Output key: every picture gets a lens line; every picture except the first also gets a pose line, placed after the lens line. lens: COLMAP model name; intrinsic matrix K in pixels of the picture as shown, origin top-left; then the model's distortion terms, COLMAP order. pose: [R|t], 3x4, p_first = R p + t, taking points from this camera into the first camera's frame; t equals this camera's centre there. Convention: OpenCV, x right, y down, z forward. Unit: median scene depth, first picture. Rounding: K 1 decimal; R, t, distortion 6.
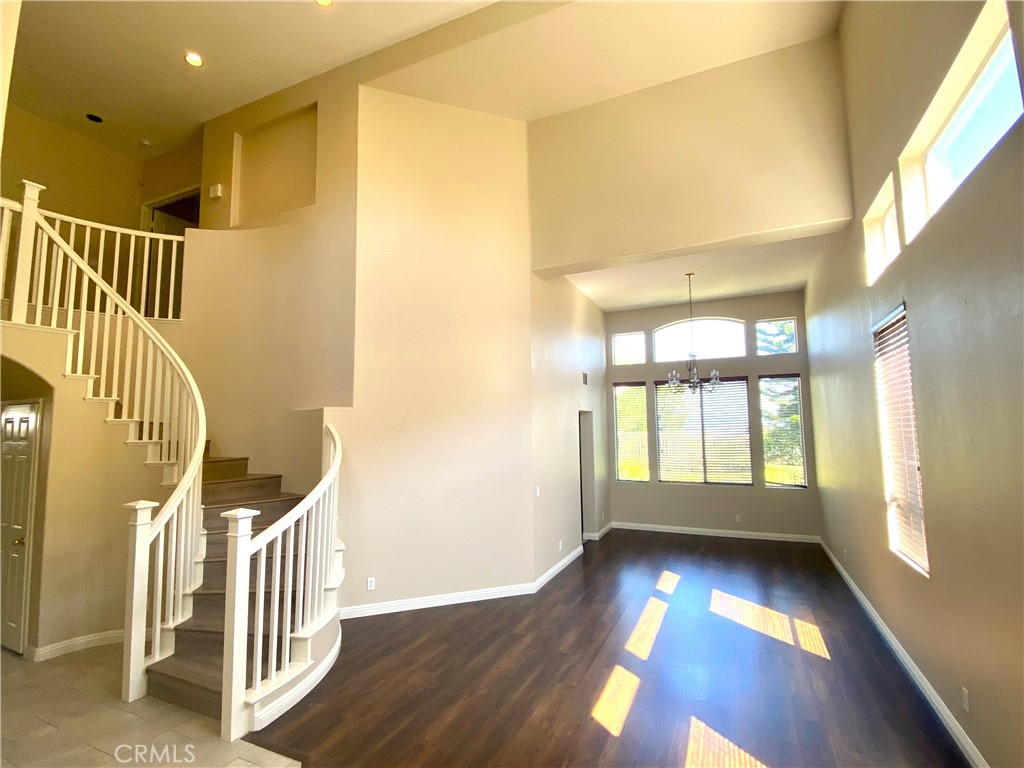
lens RADIAL K [[487.9, 0, 512.0], [0, 487.9, 384.0], [0, 0, 1]] dist [0.042654, -0.056261]
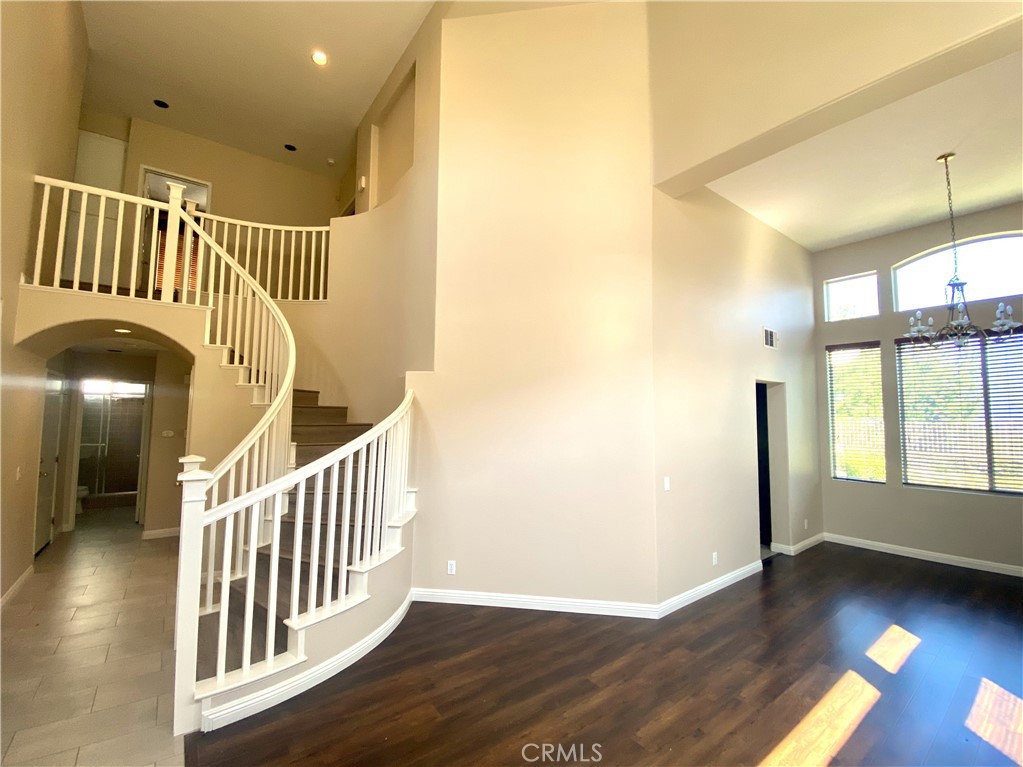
lens RADIAL K [[428.8, 0, 511.5], [0, 428.8, 383.5], [0, 0, 1]] dist [0.013908, -0.018435]
pose [[0.877101, -0.013650, -0.480111, 0.169741], [0.023754, 0.999606, 0.014976, 0.056164], [0.479718, -0.024540, 0.877080, 0.335860]]
